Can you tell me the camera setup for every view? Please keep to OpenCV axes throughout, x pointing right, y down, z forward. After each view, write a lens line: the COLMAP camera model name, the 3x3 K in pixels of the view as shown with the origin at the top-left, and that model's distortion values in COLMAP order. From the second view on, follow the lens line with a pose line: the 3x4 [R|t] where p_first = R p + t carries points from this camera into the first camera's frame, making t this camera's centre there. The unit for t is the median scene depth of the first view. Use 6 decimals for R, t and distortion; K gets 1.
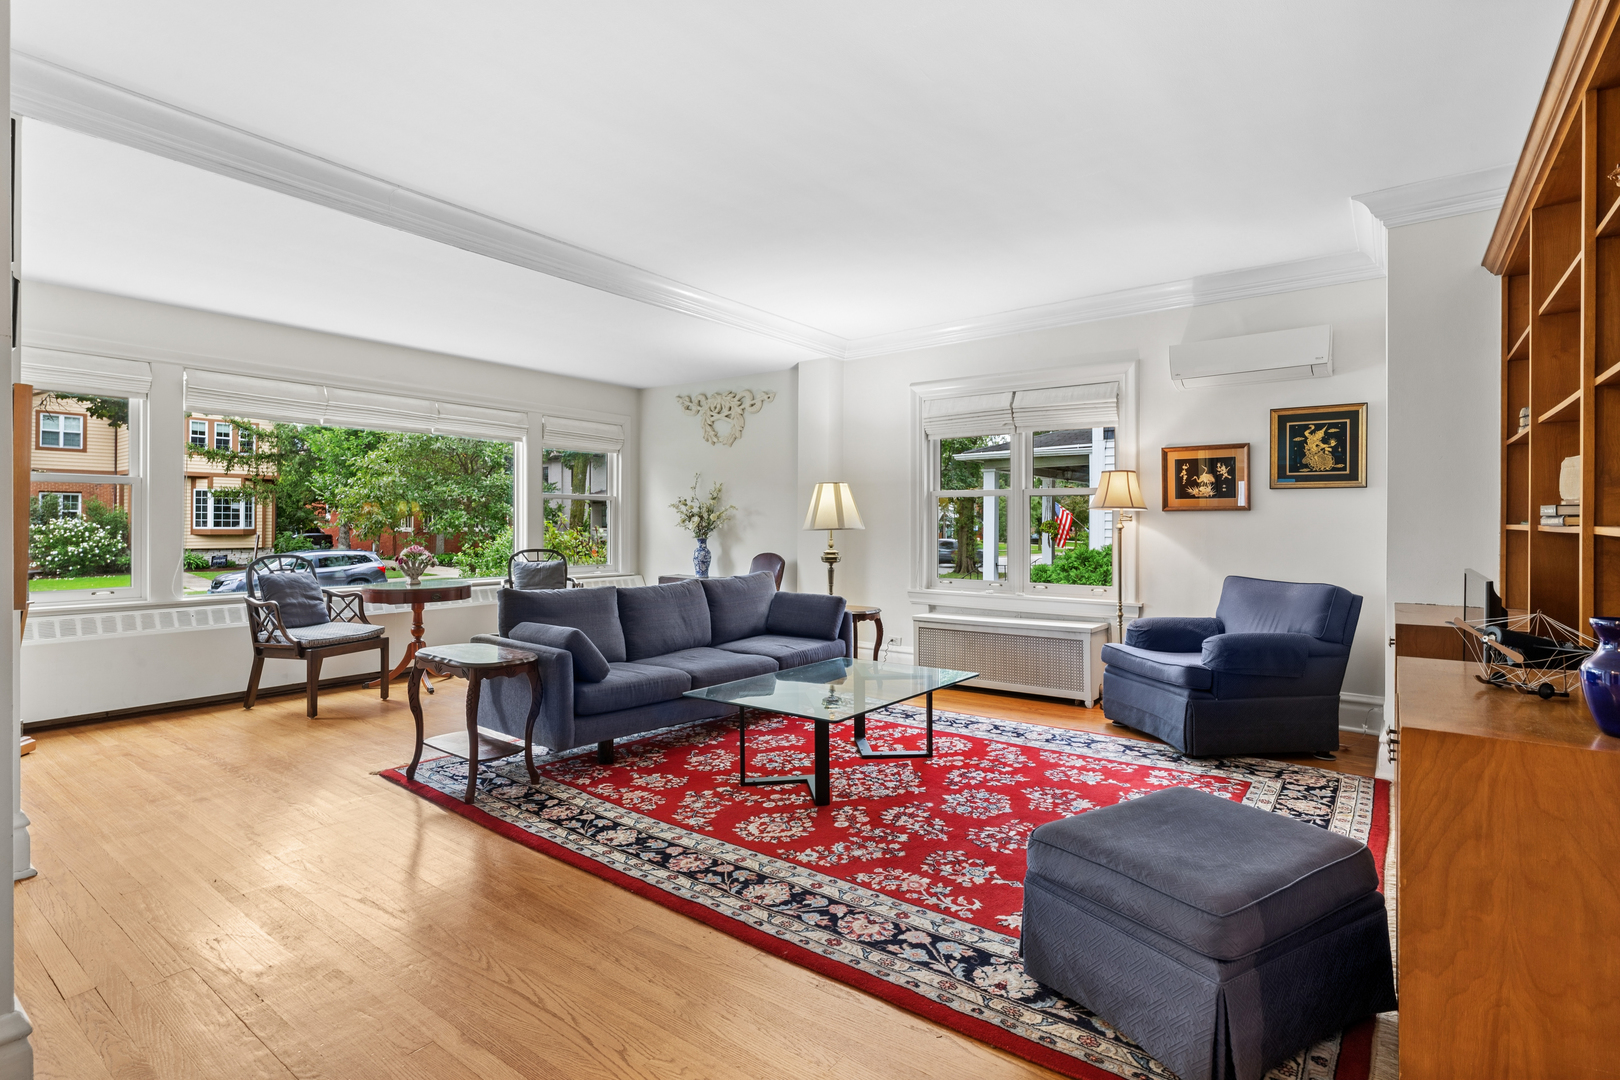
lens RADIAL K [[783.6, 0, 813.3], [0, 783.6, 530.3], [0, 0, 1]] dist [0.004912, 0.000558]
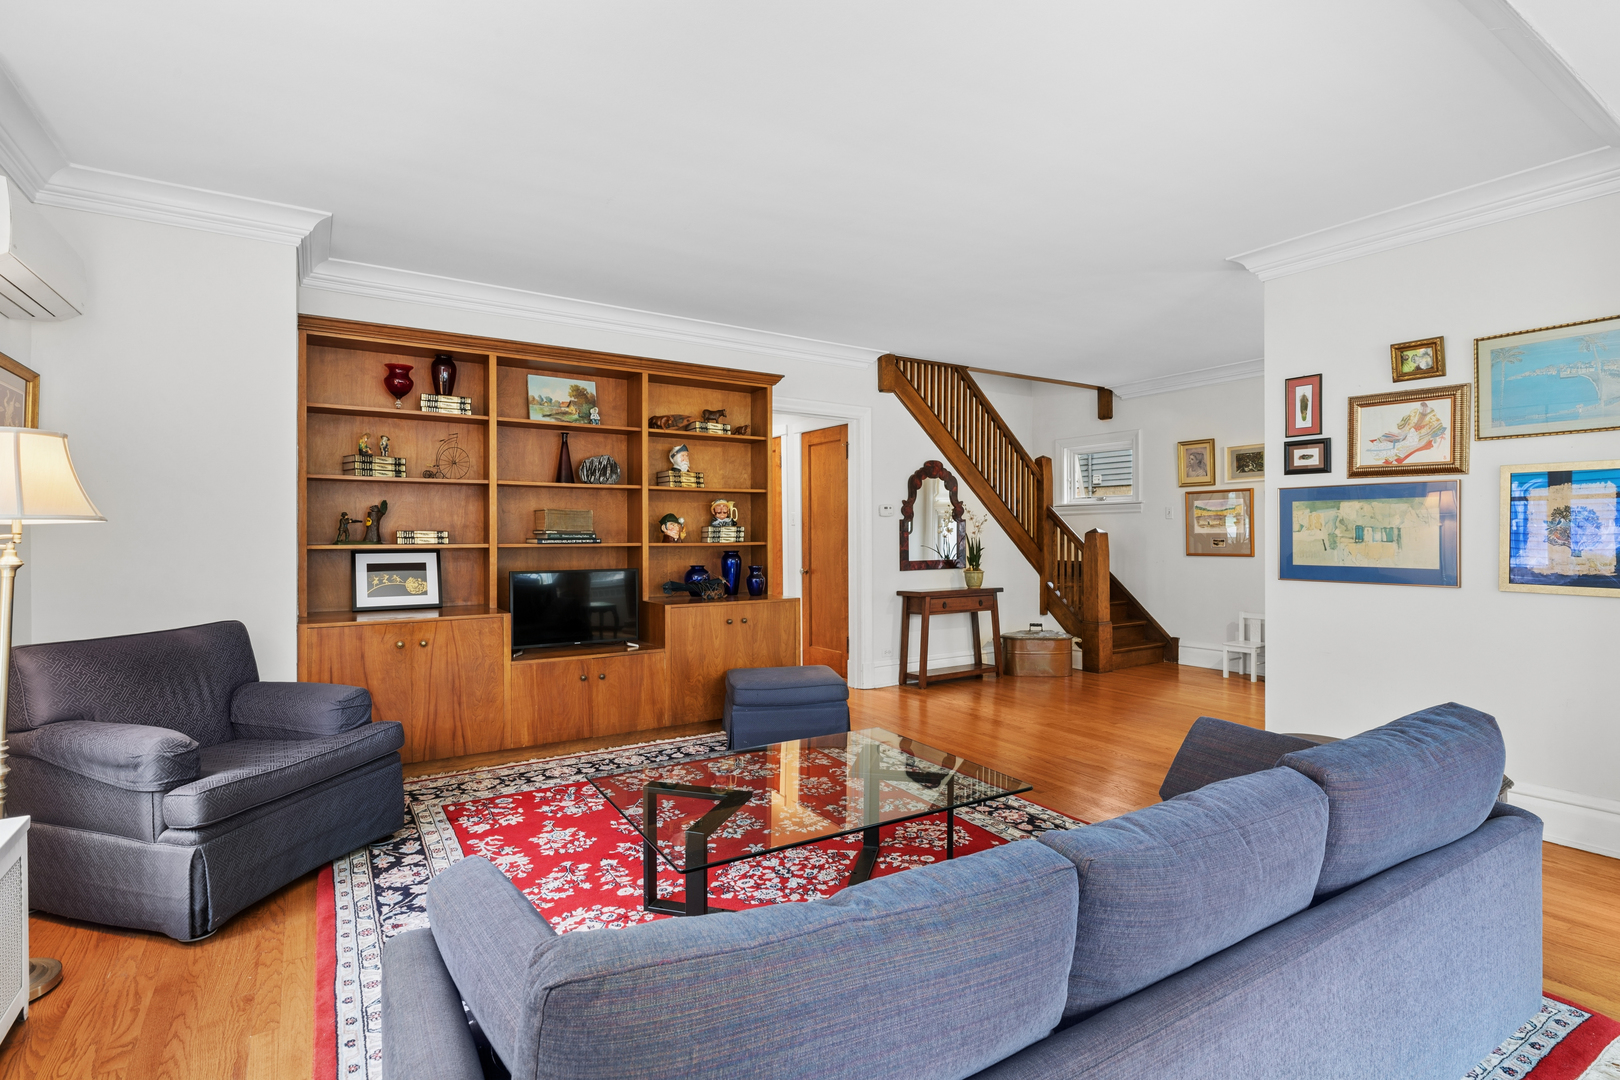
lens RADIAL K [[783.6, 0, 806.9], [0, 783.6, 533.9], [0, 0, 1]] dist [0.004912, 0.000558]
pose [[-0.933020, -0.000372, 0.359825, -0.248127], [0.004784, 0.999898, 0.013438, -0.038156], [-0.359794, 0.014259, -0.932923, 1.858237]]
